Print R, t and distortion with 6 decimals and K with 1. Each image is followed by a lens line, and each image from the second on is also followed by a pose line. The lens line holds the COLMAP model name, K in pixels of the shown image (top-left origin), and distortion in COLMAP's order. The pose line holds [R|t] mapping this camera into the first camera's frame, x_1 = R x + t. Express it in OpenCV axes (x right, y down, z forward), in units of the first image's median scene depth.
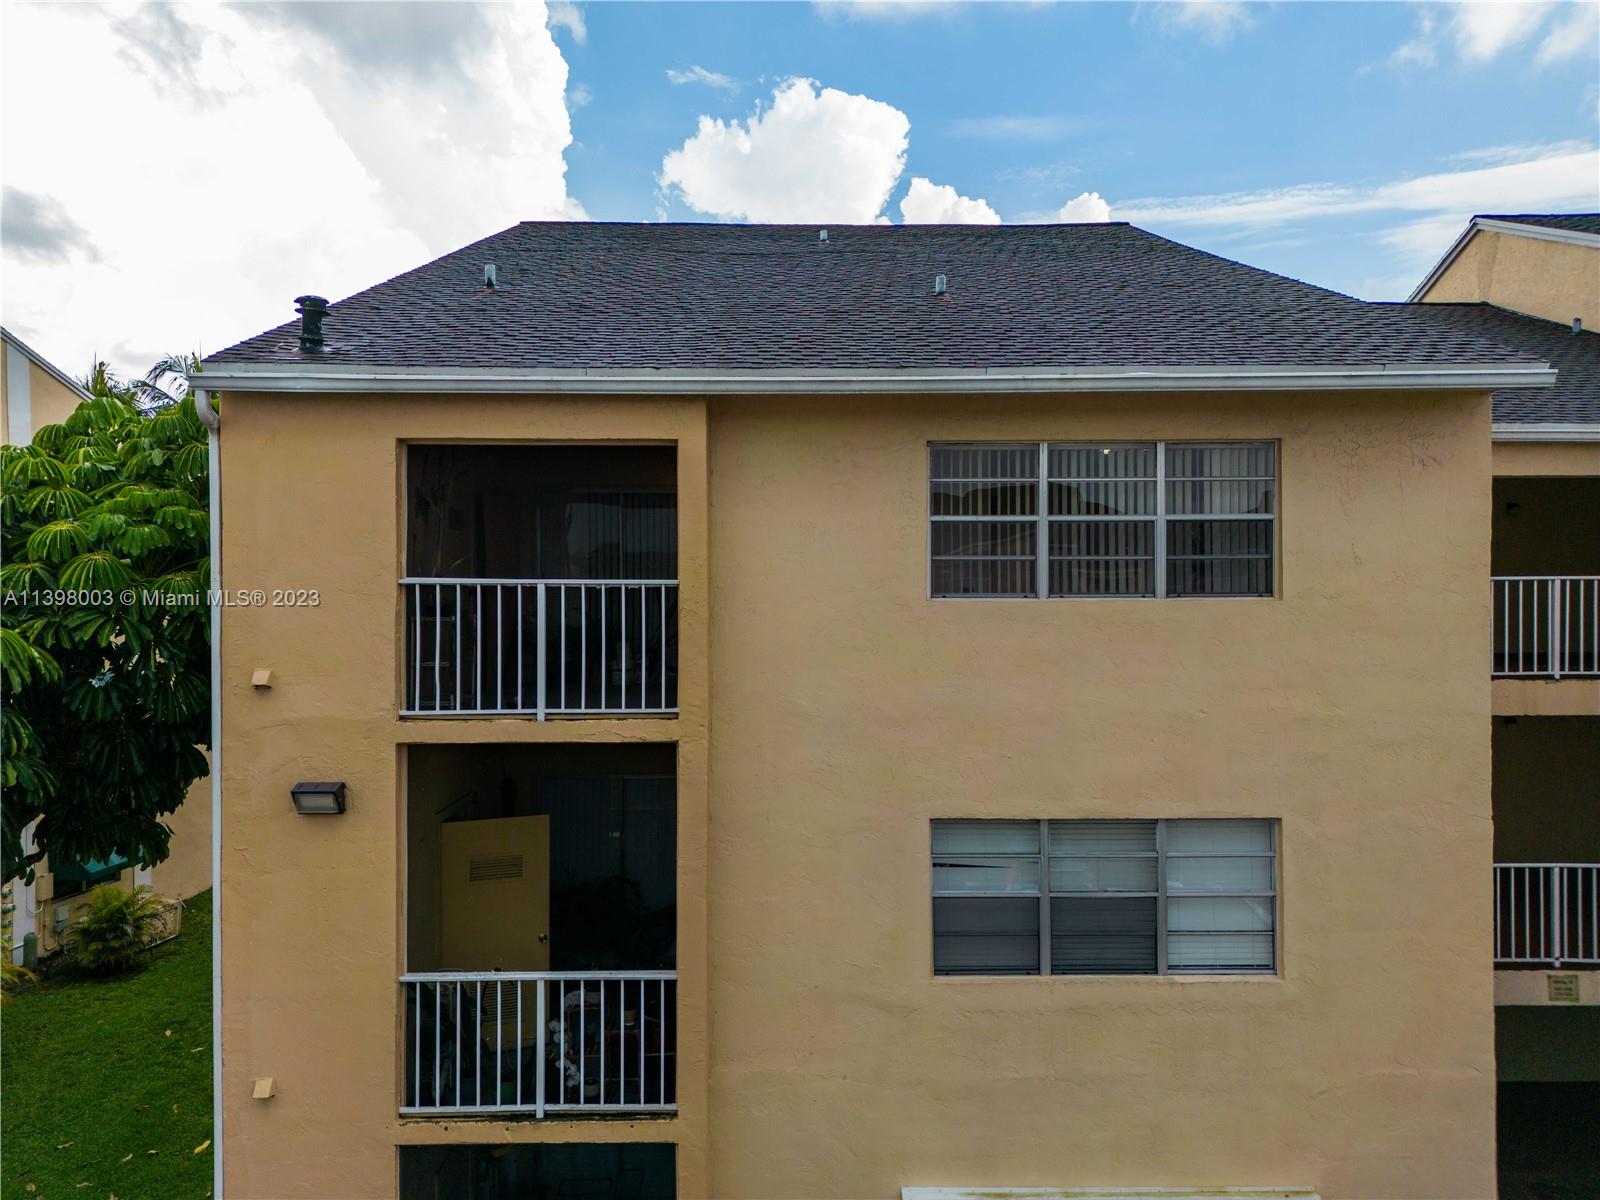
lens RADIAL K [[1127.3, 0, 800.0], [0, 1127.3, 600.0], [0, 0, 1]] dist [0.072951, -0.059130]
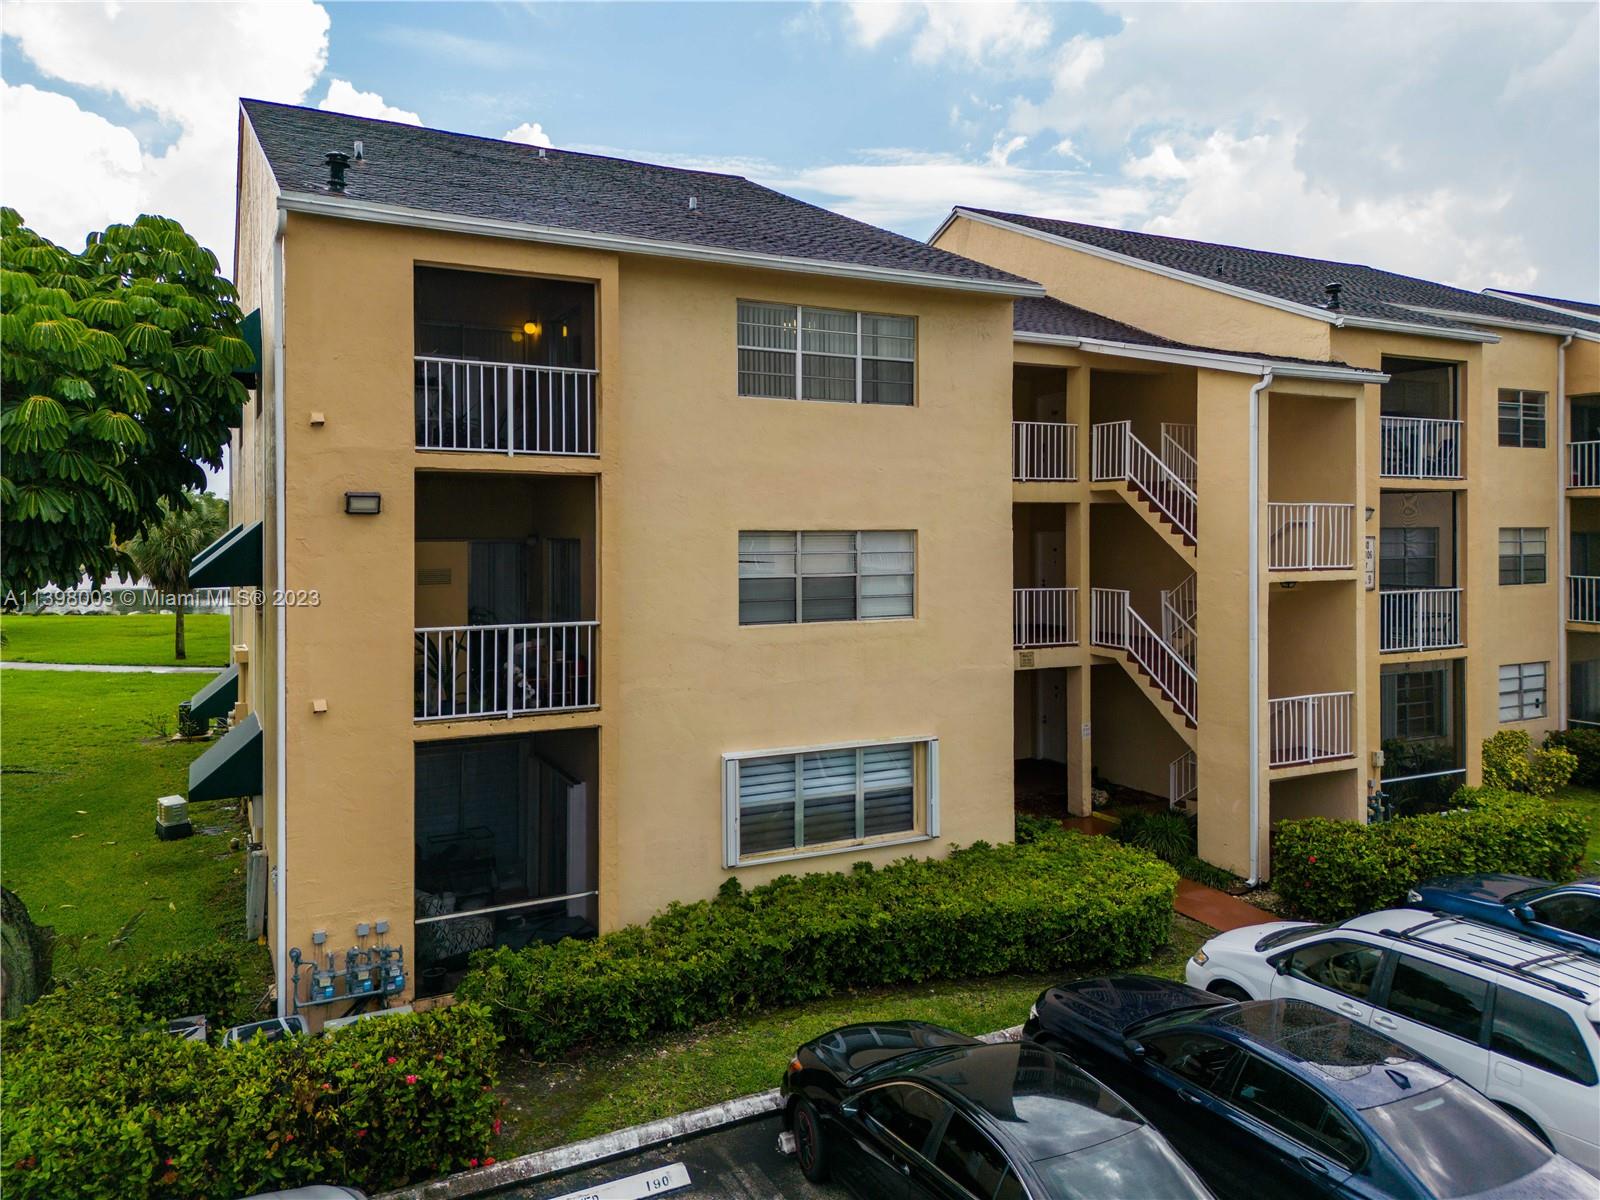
lens RADIAL K [[1166.4, 0, 803.5], [0, 1166.4, 558.7], [0, 0, 1]] dist [0.109151, -0.139496]
pose [[0.893702, -0.006930, 0.448608, -0.560380], [0.003876, 0.999963, 0.007724, 0.221821], [-0.448645, -0.005164, 0.893695, -0.555625]]
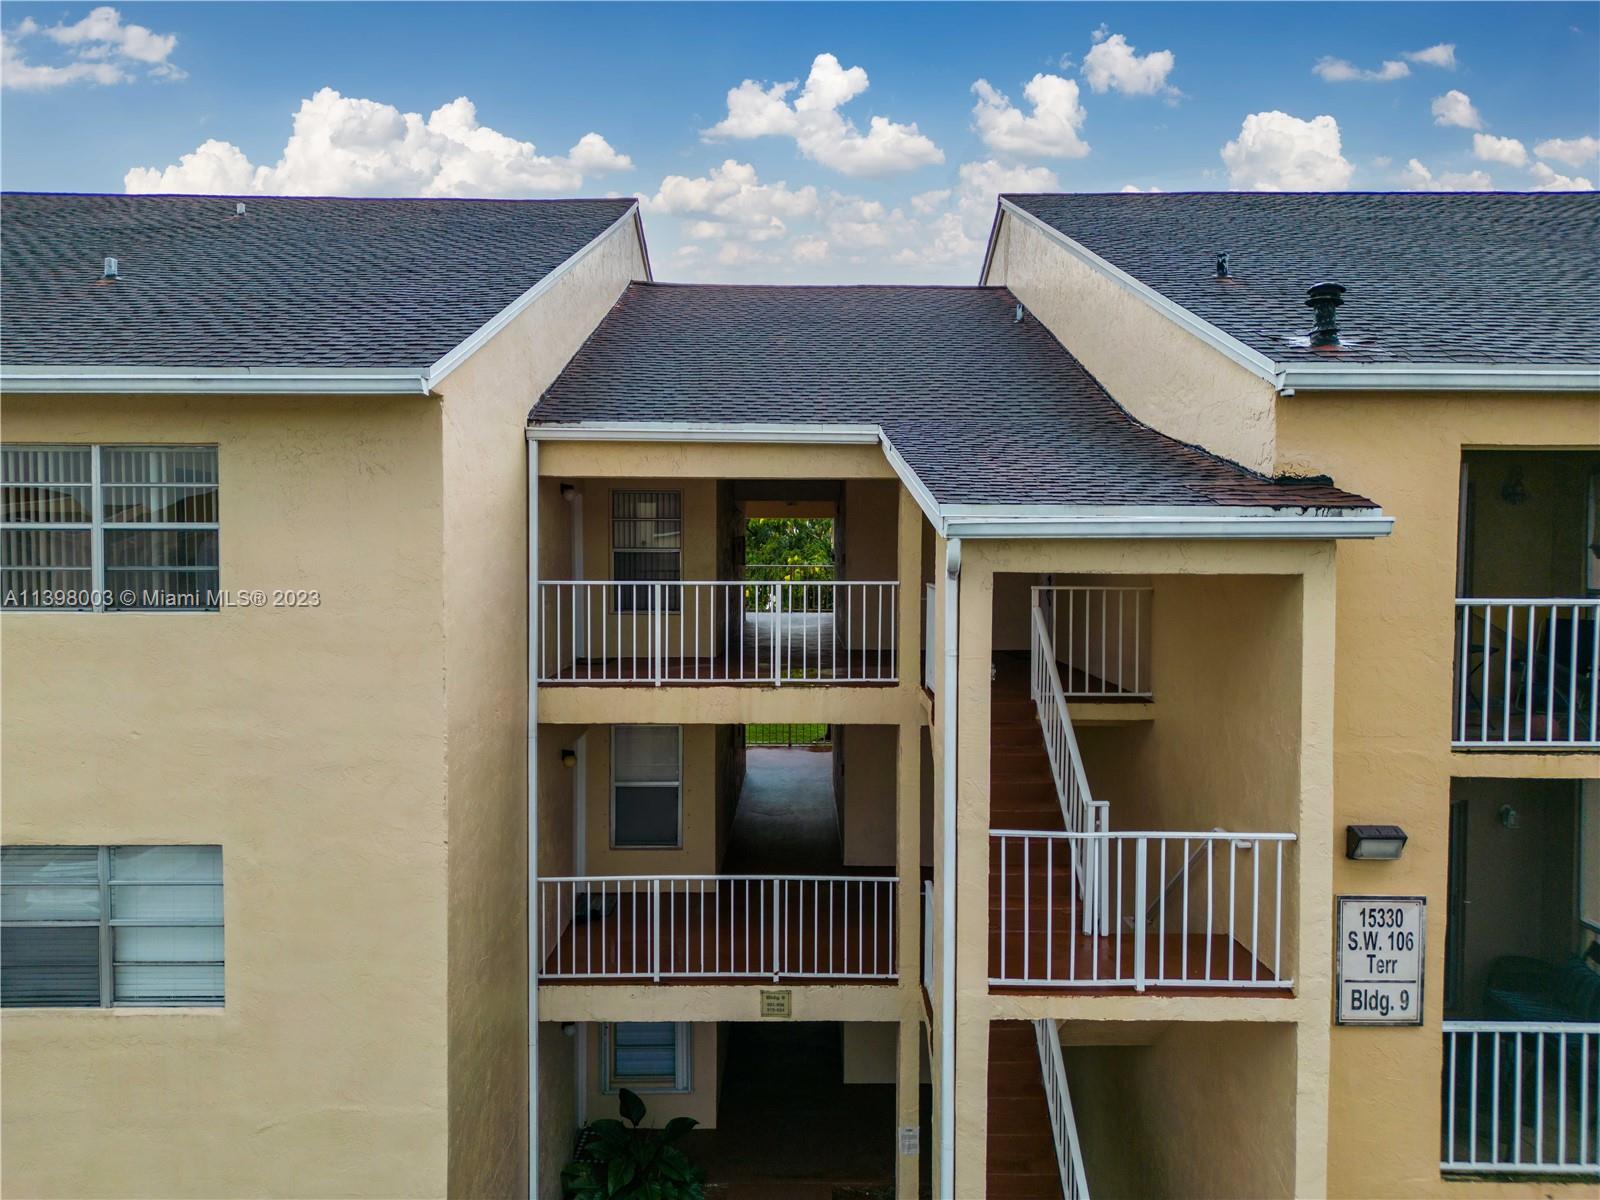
lens RADIAL K [[1118.1, 0, 818.6], [0, 1118.1, 588.1], [0, 0, 1]] dist [0.002048, -0.000787]
pose [[0.999865, 0.005980, -0.015299, 0.925847], [-0.005657, 0.999762, 0.021075, -0.044300], [0.015422, -0.020986, 0.999661, 0.083667]]
